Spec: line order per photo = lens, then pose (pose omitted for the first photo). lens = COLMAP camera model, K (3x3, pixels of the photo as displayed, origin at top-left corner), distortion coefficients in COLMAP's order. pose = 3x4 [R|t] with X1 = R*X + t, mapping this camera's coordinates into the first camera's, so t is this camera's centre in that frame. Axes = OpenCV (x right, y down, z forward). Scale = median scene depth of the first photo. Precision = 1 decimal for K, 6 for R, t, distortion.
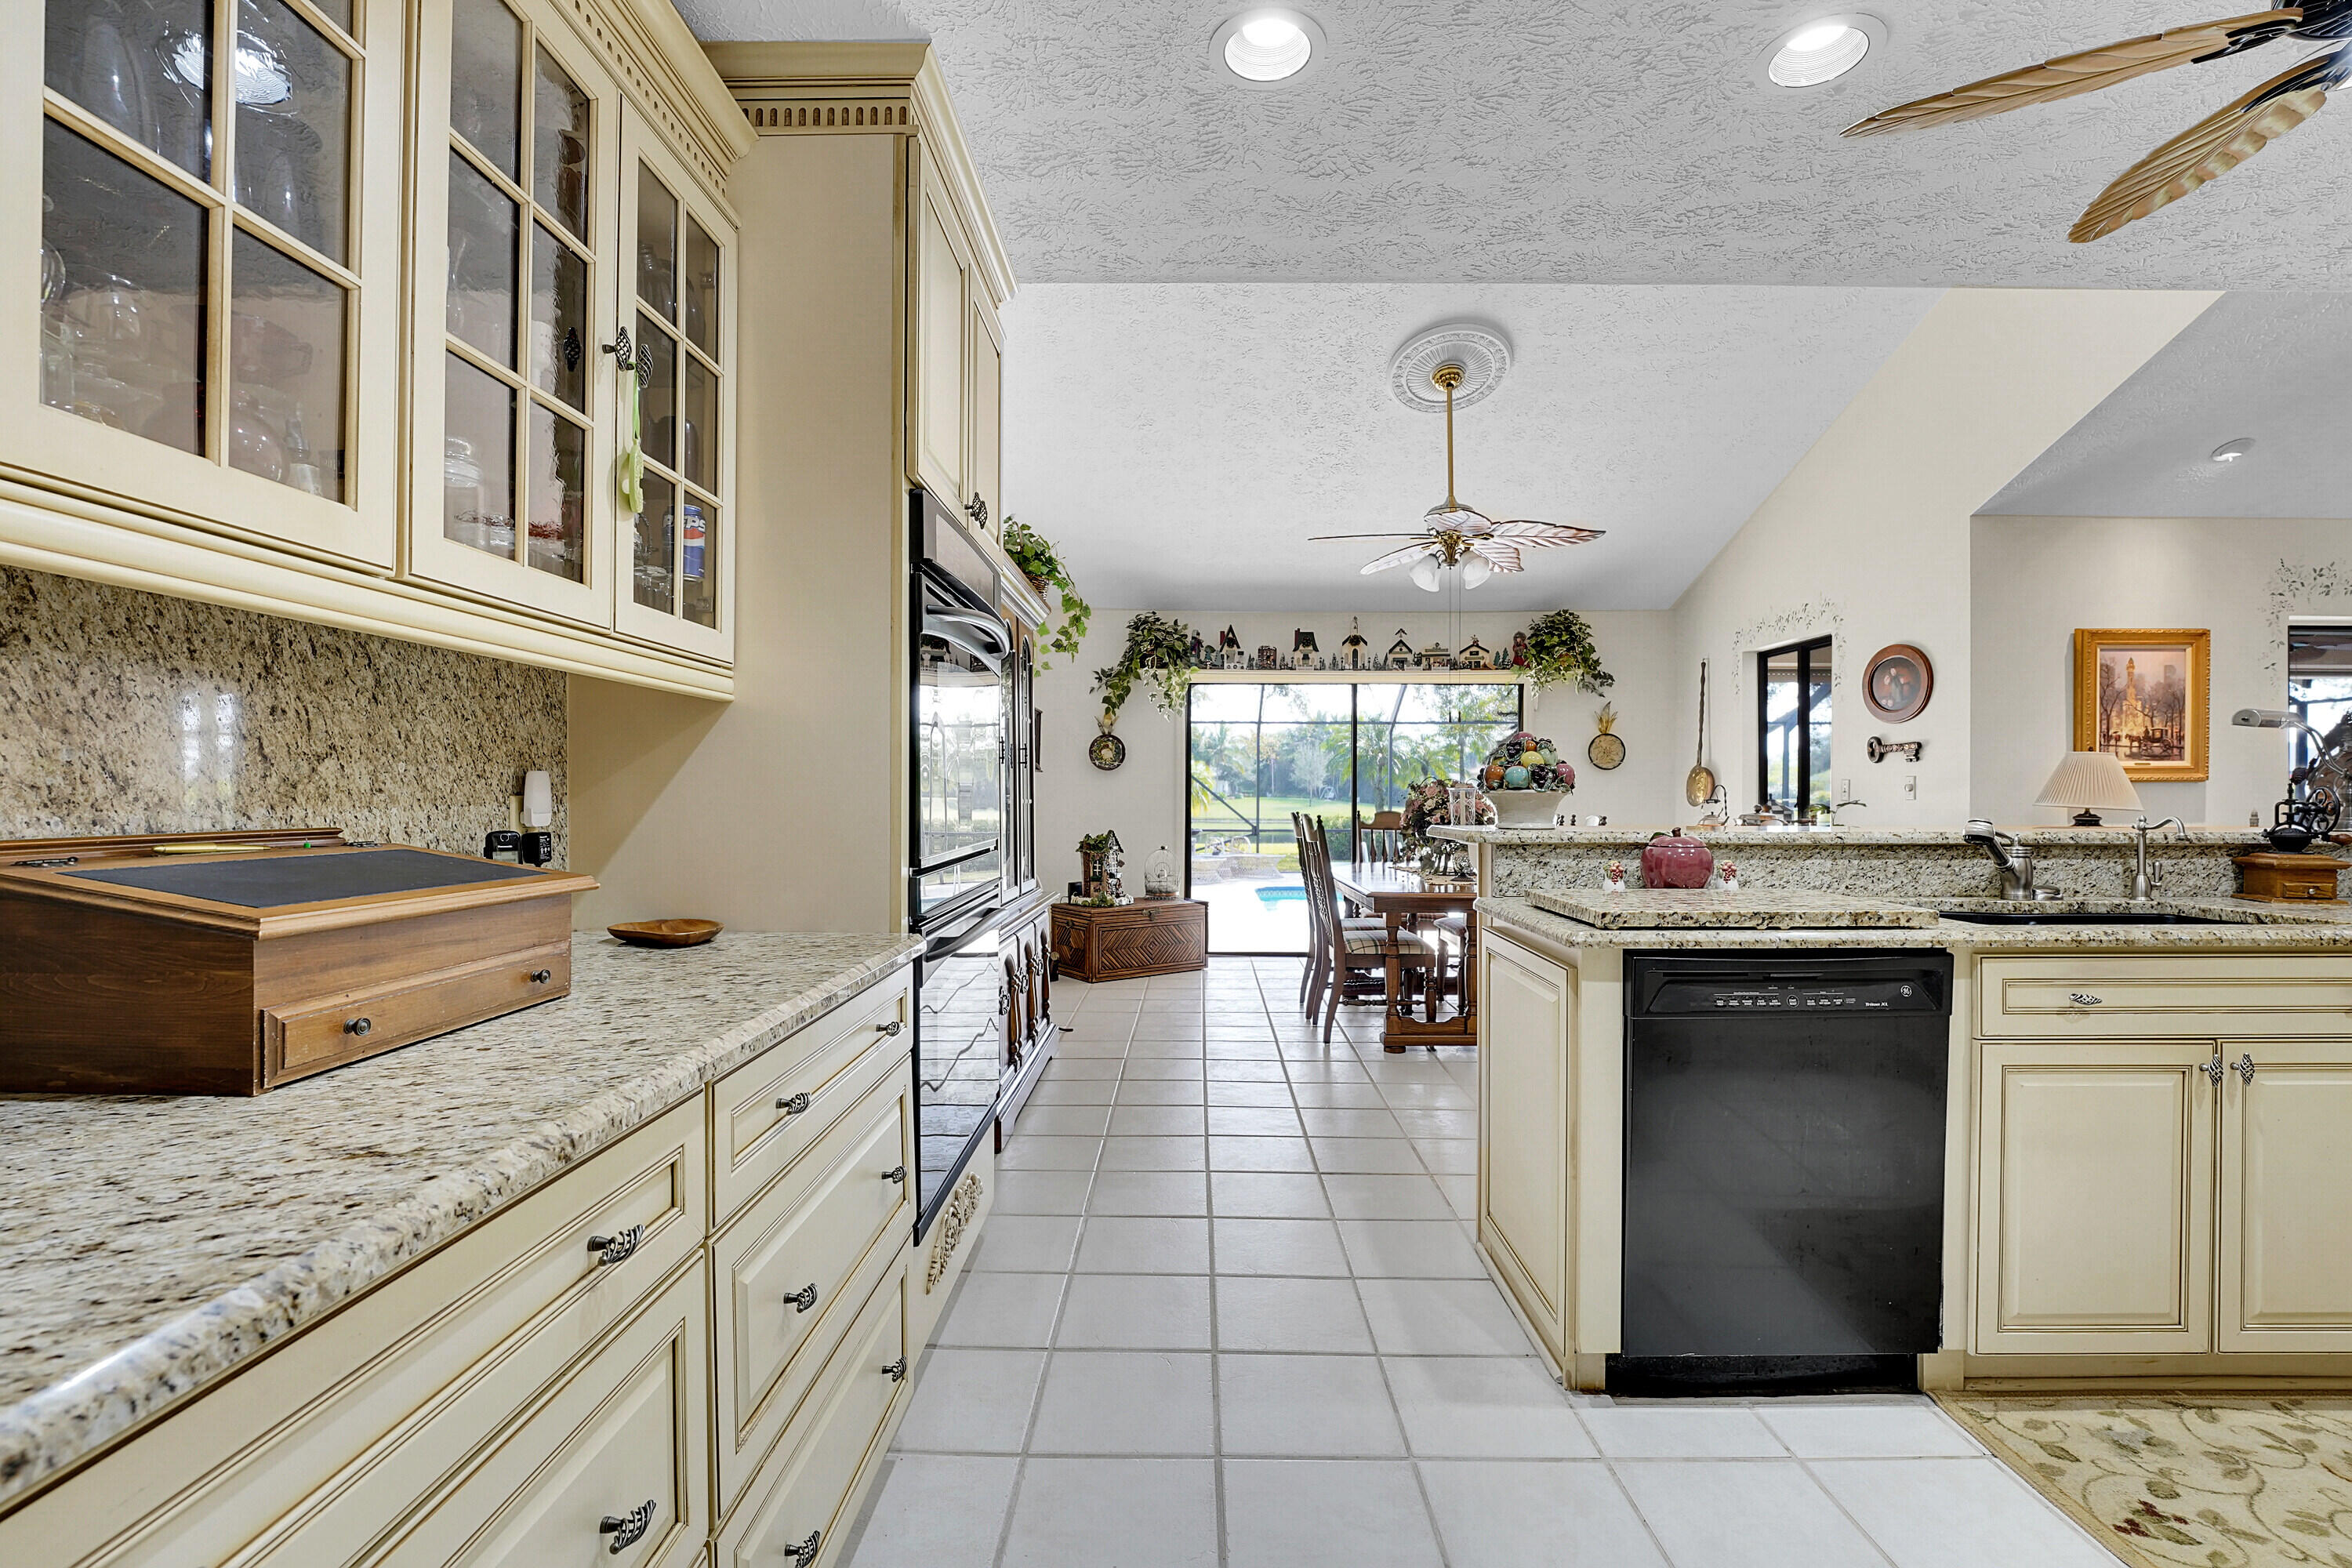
lens RADIAL K [[946.8, 0, 1169.5], [0, 946.8, 790.8], [0, 0, 1]] dist [-0.028441, 0.003385]
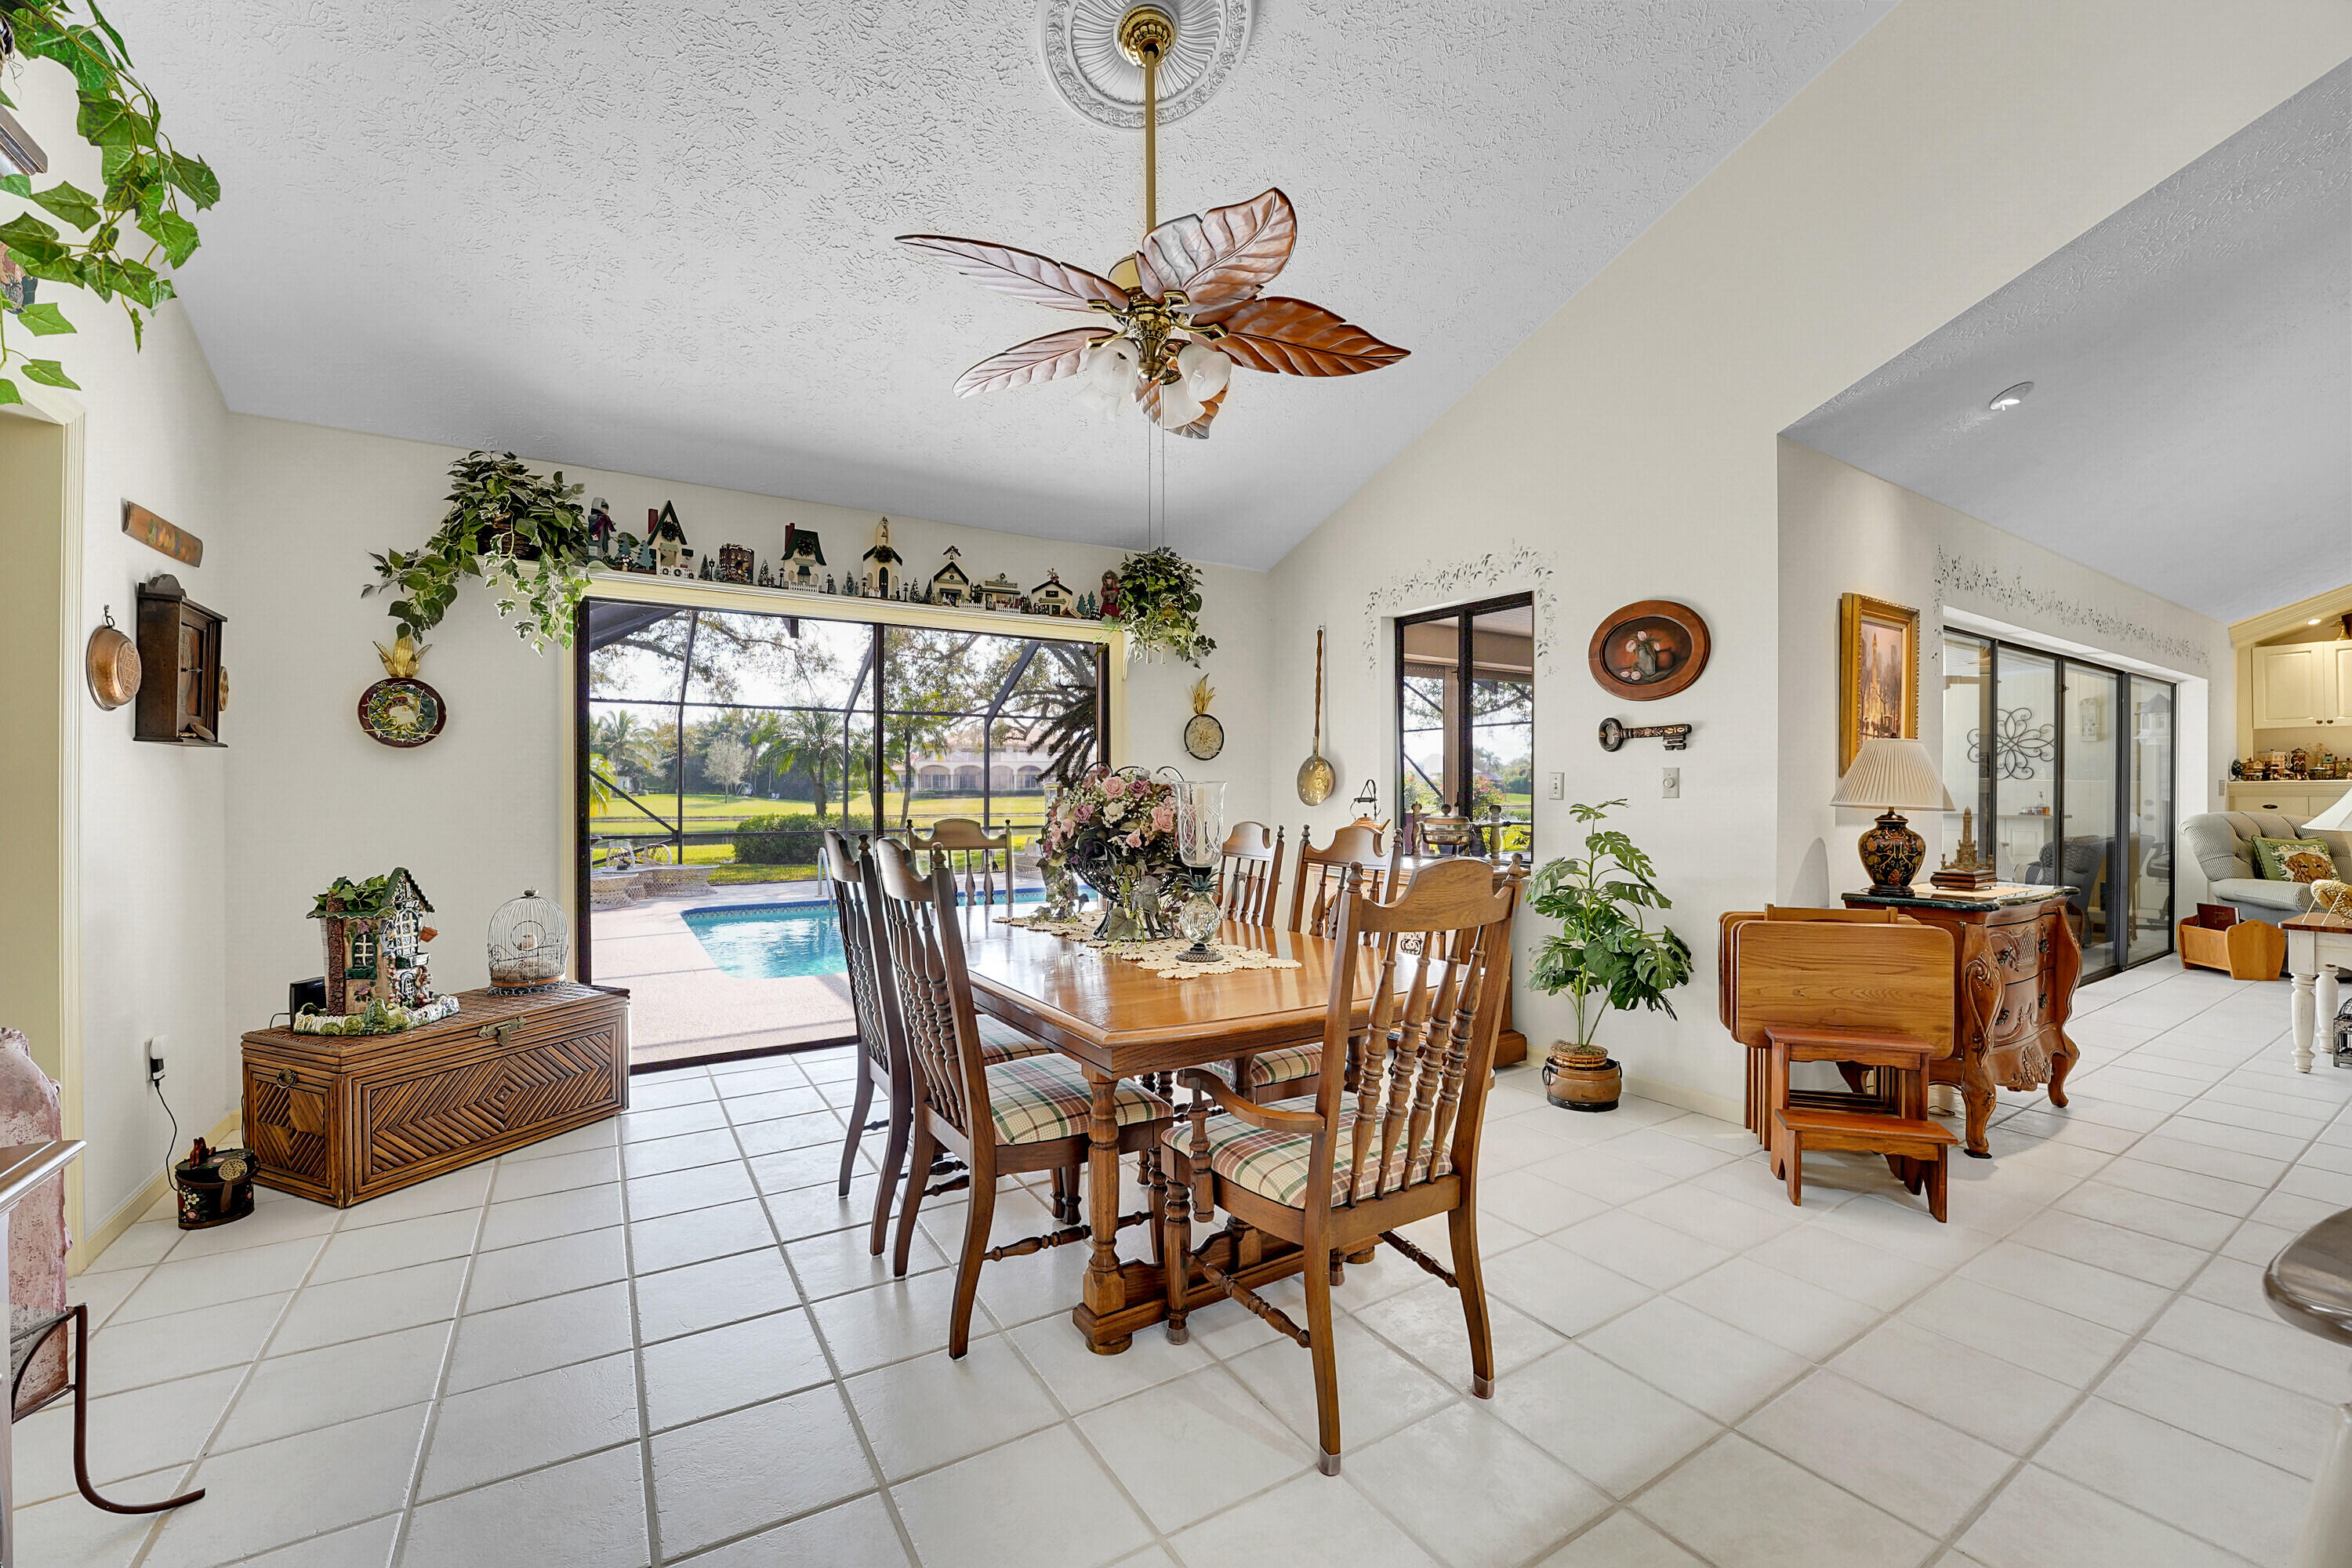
lens RADIAL K [[946.8, 0, 1171.6], [0, 946.8, 791.2], [0, 0, 1]] dist [-0.028441, 0.003385]
pose [[0.835039, -0.002493, 0.550185, 0.005614], [-0.000089, 0.999989, 0.004666, 0.000006], [-0.550190, -0.003945, 0.835030, 0.358474]]
